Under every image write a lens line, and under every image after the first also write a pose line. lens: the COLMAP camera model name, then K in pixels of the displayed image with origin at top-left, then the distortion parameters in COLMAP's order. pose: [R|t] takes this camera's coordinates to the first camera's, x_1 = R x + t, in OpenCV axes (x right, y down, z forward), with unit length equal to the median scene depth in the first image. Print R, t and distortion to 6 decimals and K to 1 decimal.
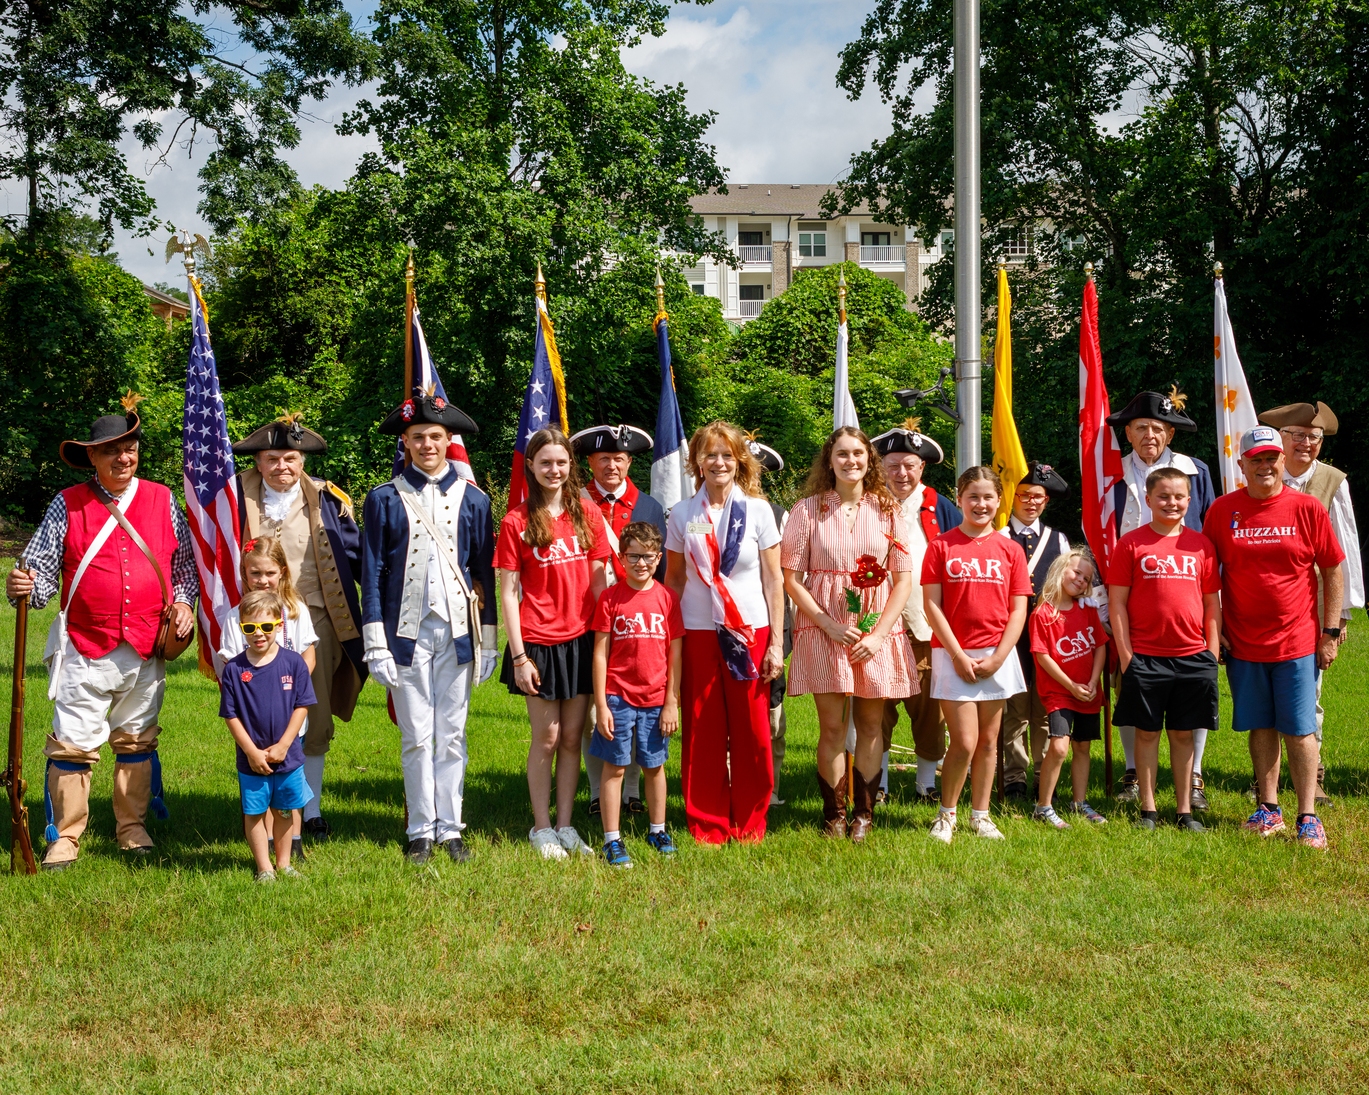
lens RADIAL K [[1727.9, 0, 750.7], [0, 1727.9, 535.1], [0, 0, 1]] dist [0.021139, -0.001835]
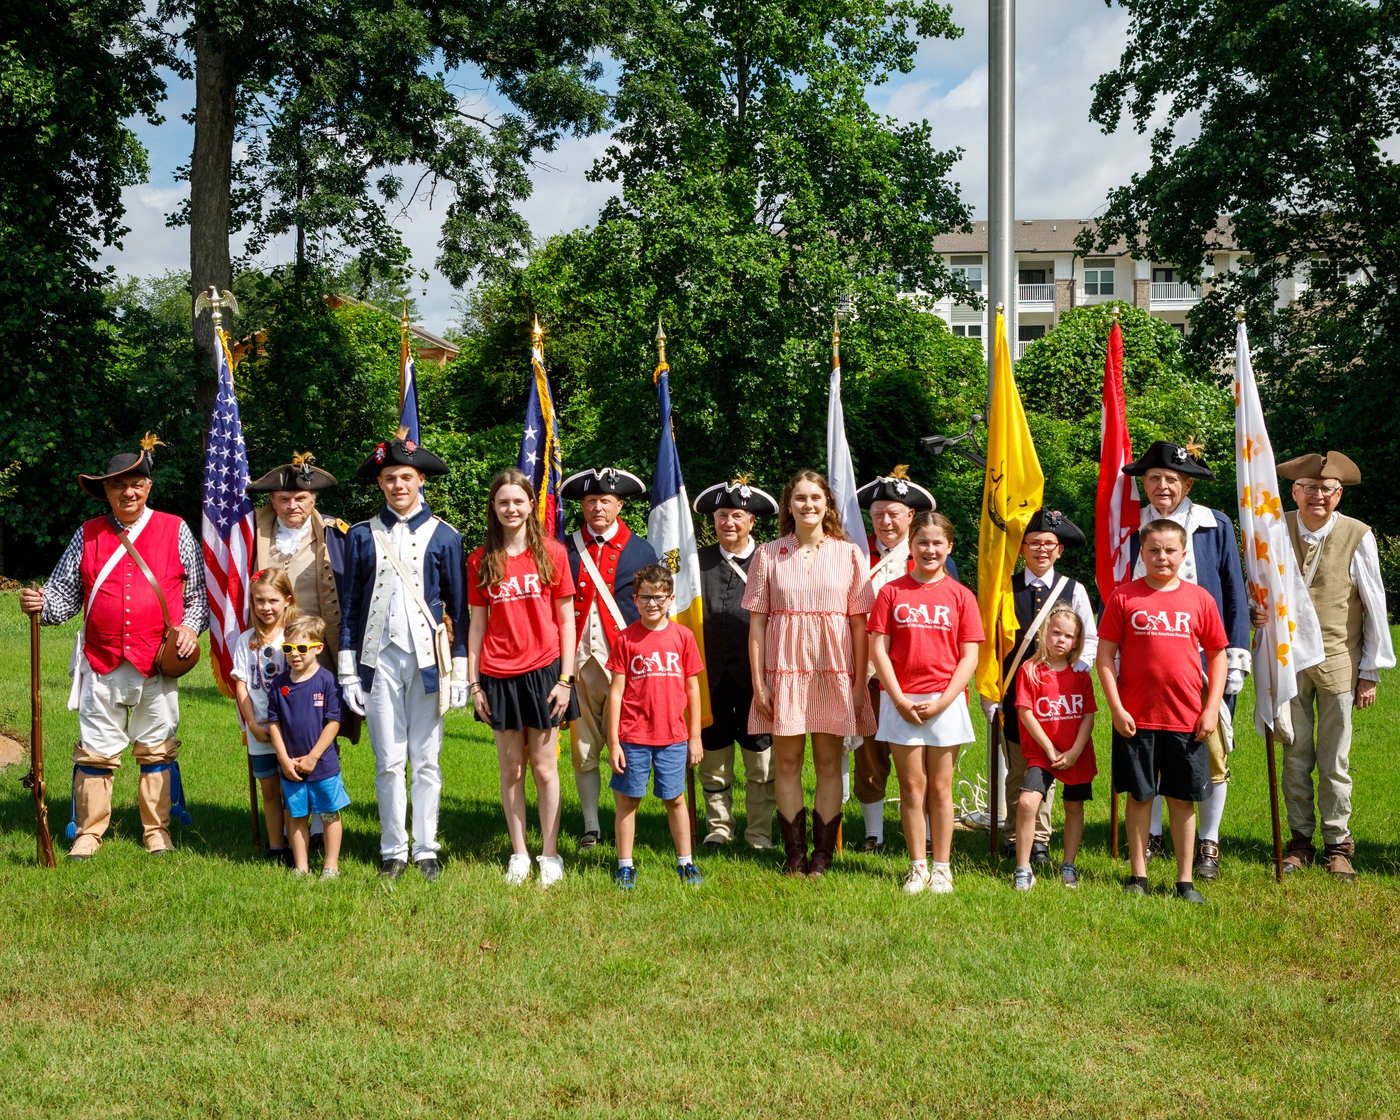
lens RADIAL K [[1791.2, 0, 700.0], [0, 1791.2, 560.0], [0, 0, 1]] dist [0.021355, -0.030648]
pose [[0.975871, 0.021768, -0.217258, 0.061097], [-0.024667, 0.999639, -0.010643, 0.000233], [0.216948, 0.015746, 0.976056, -0.009168]]
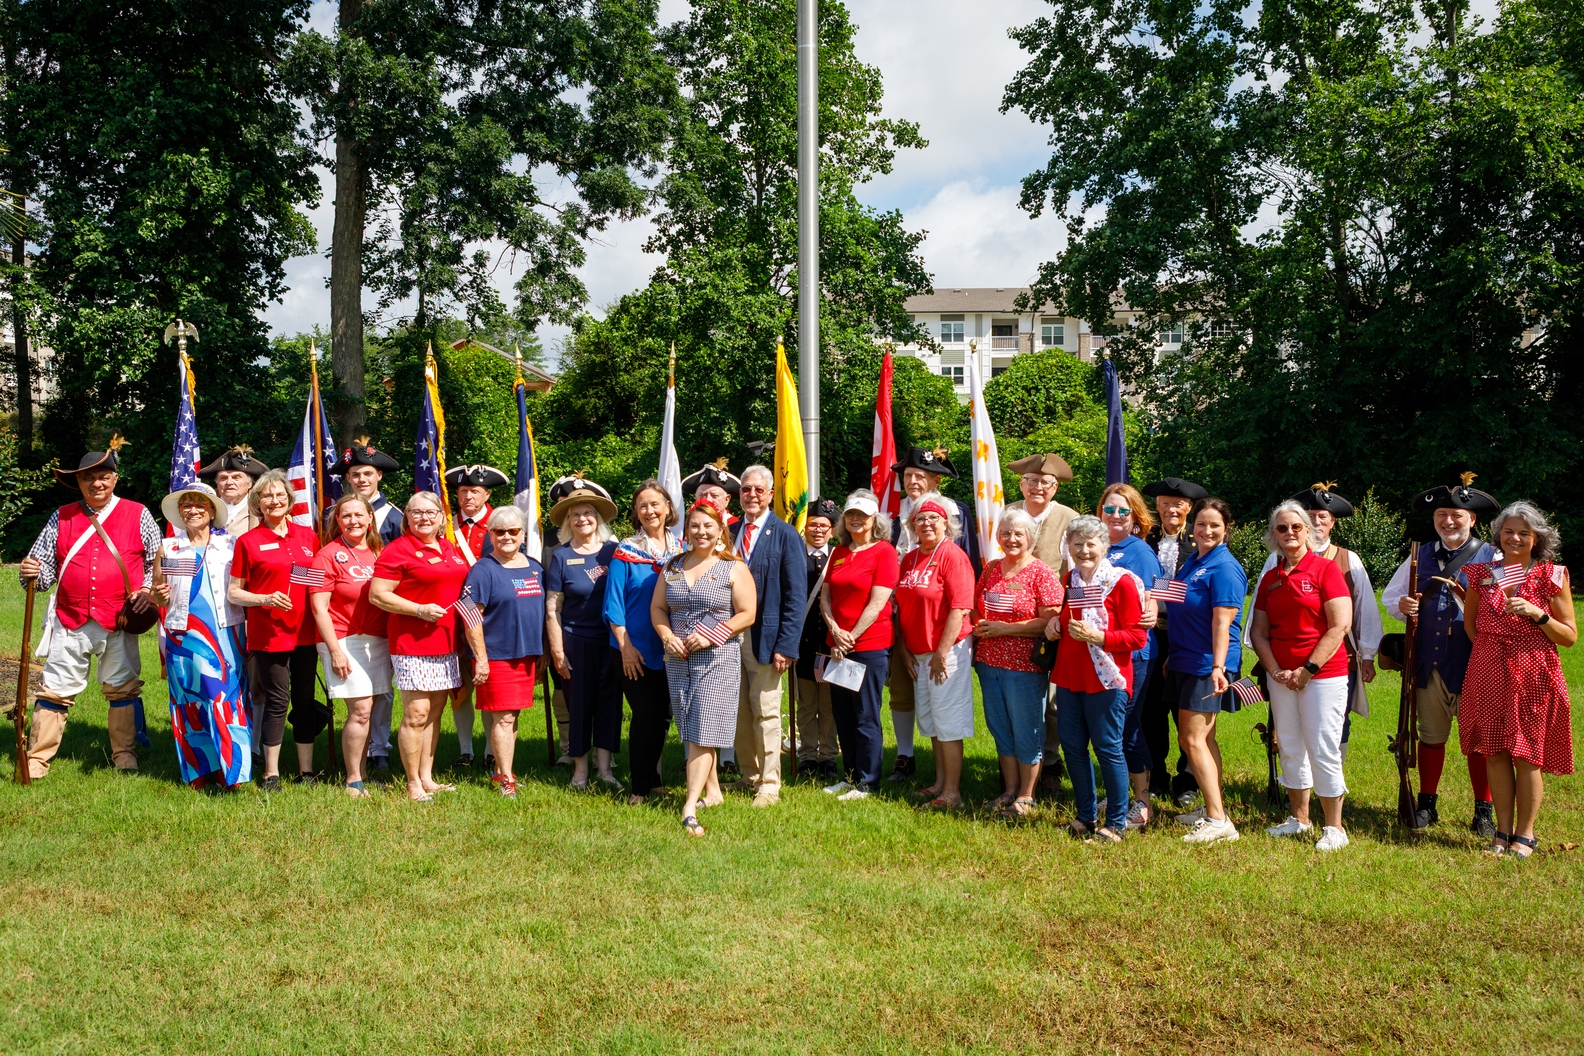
lens RADIAL K [[1341.4, 0, 811.2], [0, 1341.4, 529.0], [0, 0, 1]] dist [-0.005732, 0.012023]
pose [[0.977765, 0.024350, -0.208284, 0.110251], [-0.029680, 0.999306, -0.022499, -0.000348], [0.207592, 0.028181, 0.977810, 0.022711]]
